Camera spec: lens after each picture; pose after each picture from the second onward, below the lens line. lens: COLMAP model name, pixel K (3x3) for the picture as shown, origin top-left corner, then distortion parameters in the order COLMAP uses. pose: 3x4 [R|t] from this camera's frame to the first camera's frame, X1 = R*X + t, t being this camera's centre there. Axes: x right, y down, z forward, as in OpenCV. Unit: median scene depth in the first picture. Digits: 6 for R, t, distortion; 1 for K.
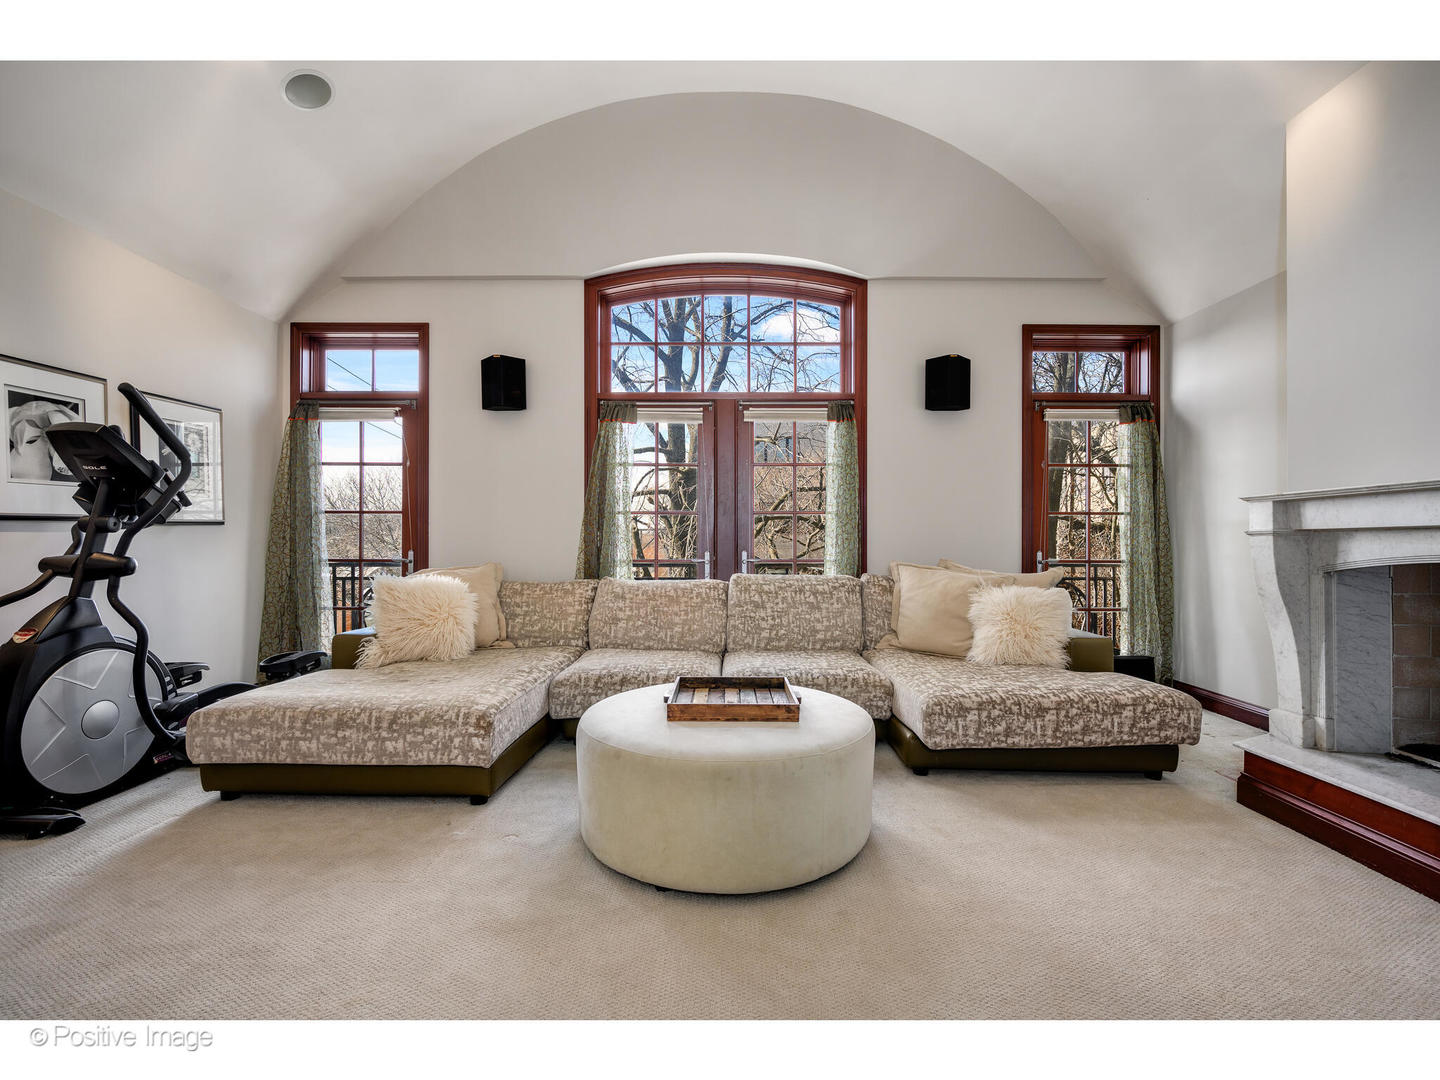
lens RADIAL K [[685.4, 0, 906.7], [0, 685.4, 542.5], [0, 0, 1]] dist [-0.004731, 0.000223]
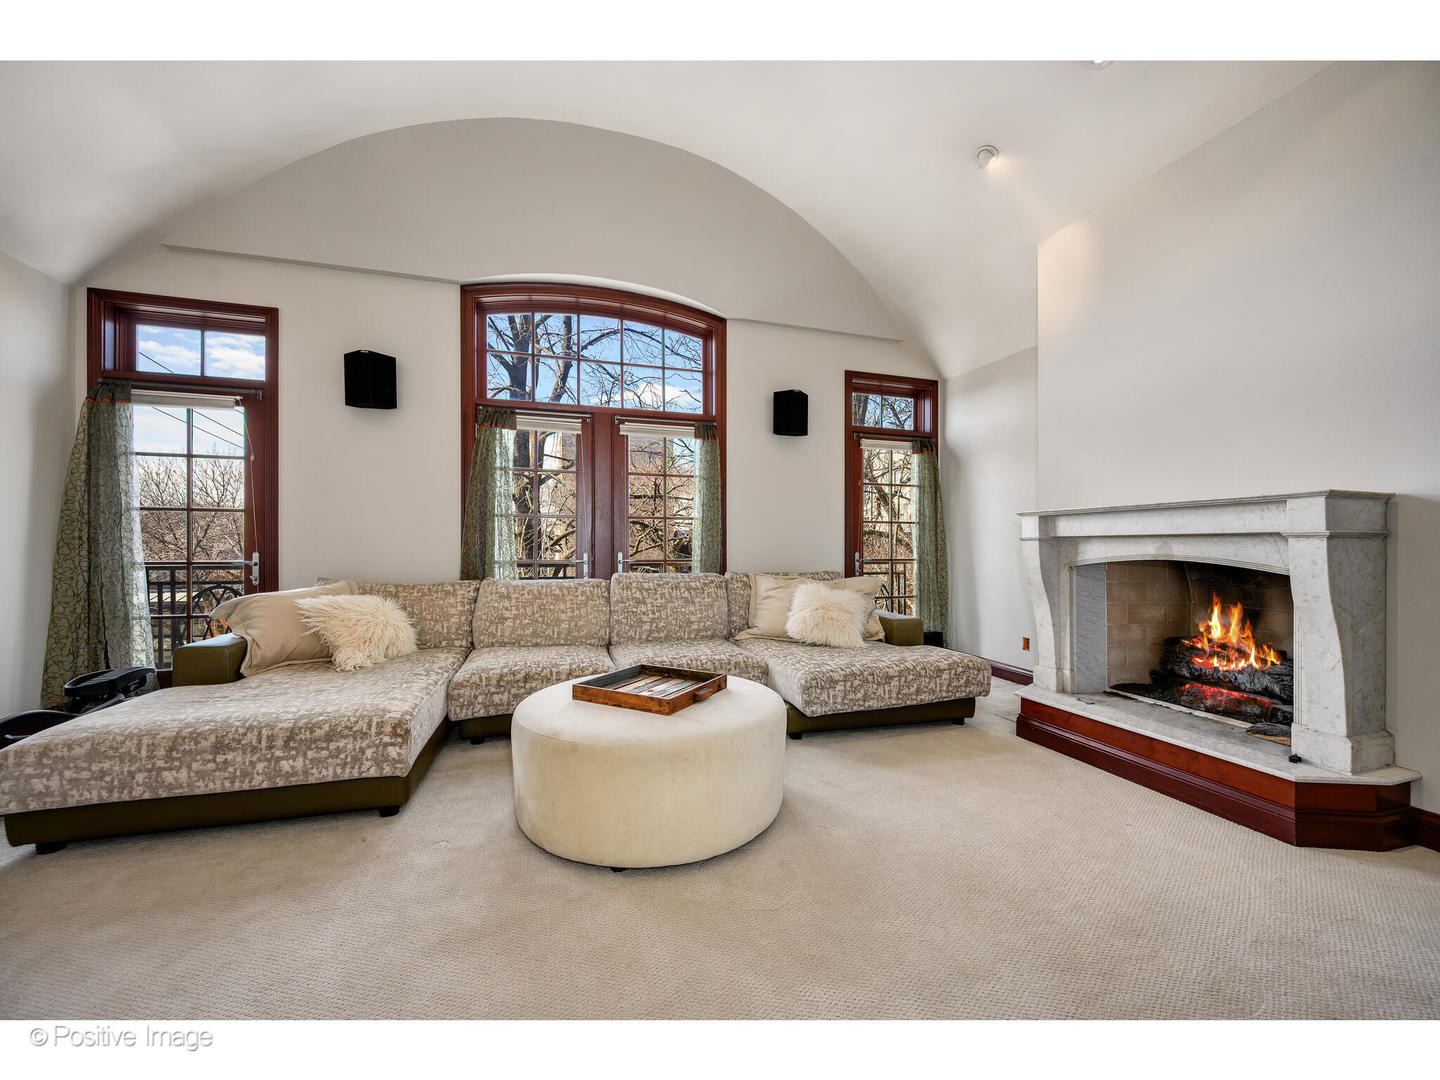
lens RADIAL K [[566.6, 0, 722.6], [0, 566.6, 544.5], [0, 0, 1]] dist [-0.003185, 0.000547]
pose [[0.954445, 0.002442, 0.298378, -0.360632], [-0.003158, 0.999993, 0.001915, -0.002242], [-0.298372, -0.002770, 0.954446, 0.084664]]
